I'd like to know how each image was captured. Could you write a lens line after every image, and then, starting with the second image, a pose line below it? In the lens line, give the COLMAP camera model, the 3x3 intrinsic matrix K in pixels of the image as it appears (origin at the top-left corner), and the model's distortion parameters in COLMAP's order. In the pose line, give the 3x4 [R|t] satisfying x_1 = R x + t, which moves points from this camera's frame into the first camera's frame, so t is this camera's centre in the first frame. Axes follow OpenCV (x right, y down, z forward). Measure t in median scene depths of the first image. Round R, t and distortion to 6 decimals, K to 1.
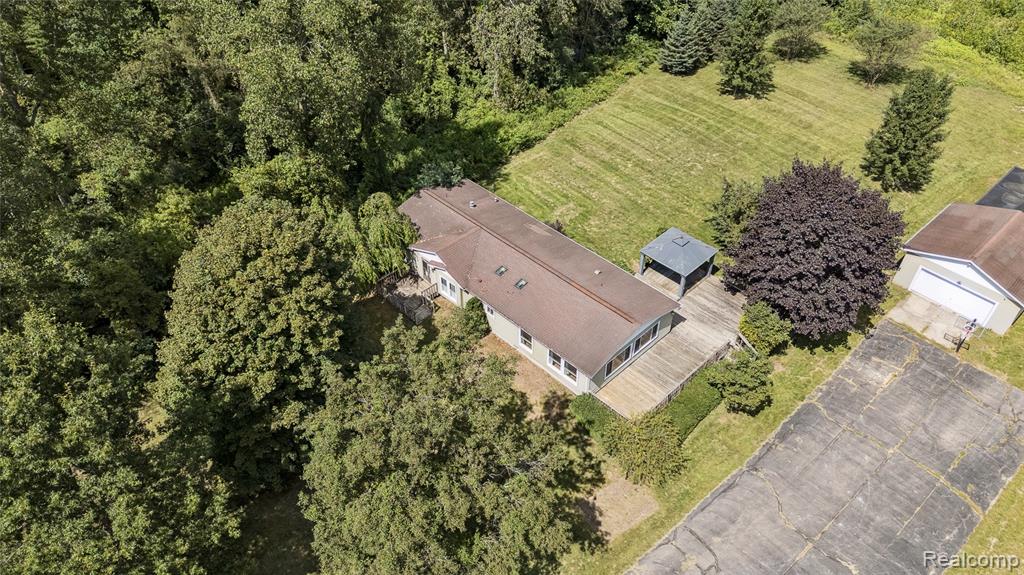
lens RADIAL K [[751.3, 0, 510.0], [0, 751.3, 286.4], [0, 0, 1]] dist [0.050127, -0.036494]
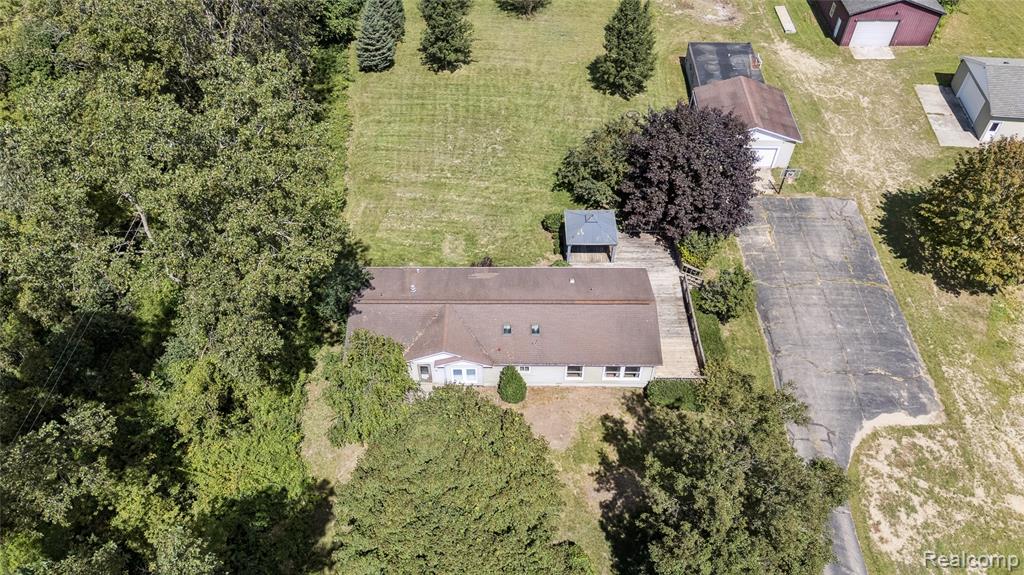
lens RADIAL K [[751.3, 0, 507.9], [0, 751.3, 285.8], [0, 0, 1]] dist [0.050127, -0.036494]
pose [[0.704537, -0.516632, 0.486538, -0.376046], [0.470221, 0.853332, 0.225204, -0.237753], [-0.531526, 0.070116, 0.844135, 0.121226]]
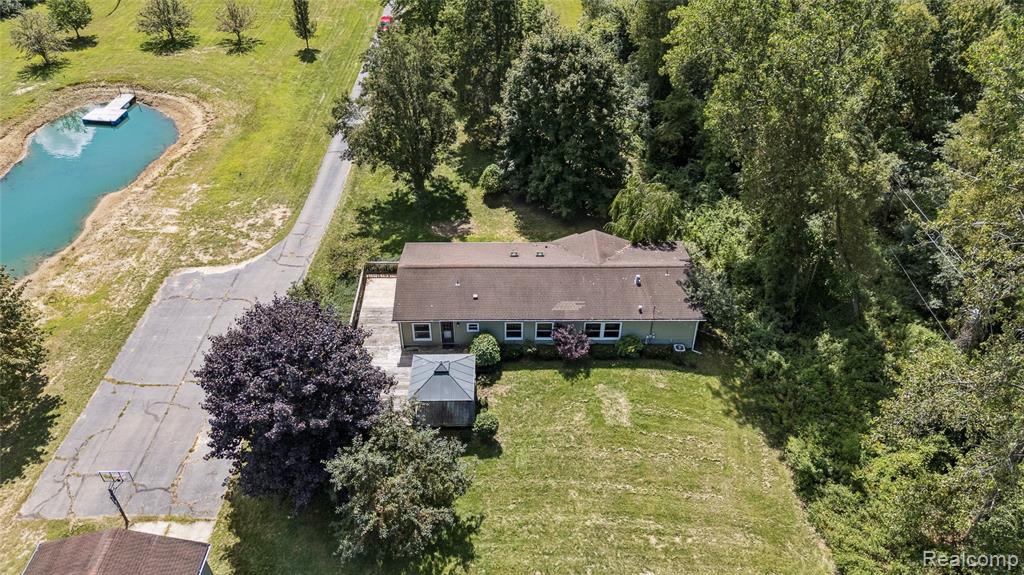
lens RADIAL K [[751.3, 0, 510.1], [0, 751.3, 289.4], [0, 0, 1]] dist [0.050127, -0.036494]
pose [[-0.697940, 0.455503, -0.552628, 0.514055], [-0.472104, 0.287610, 0.833305, -0.714247], [0.538514, 0.842495, 0.014310, 0.803505]]
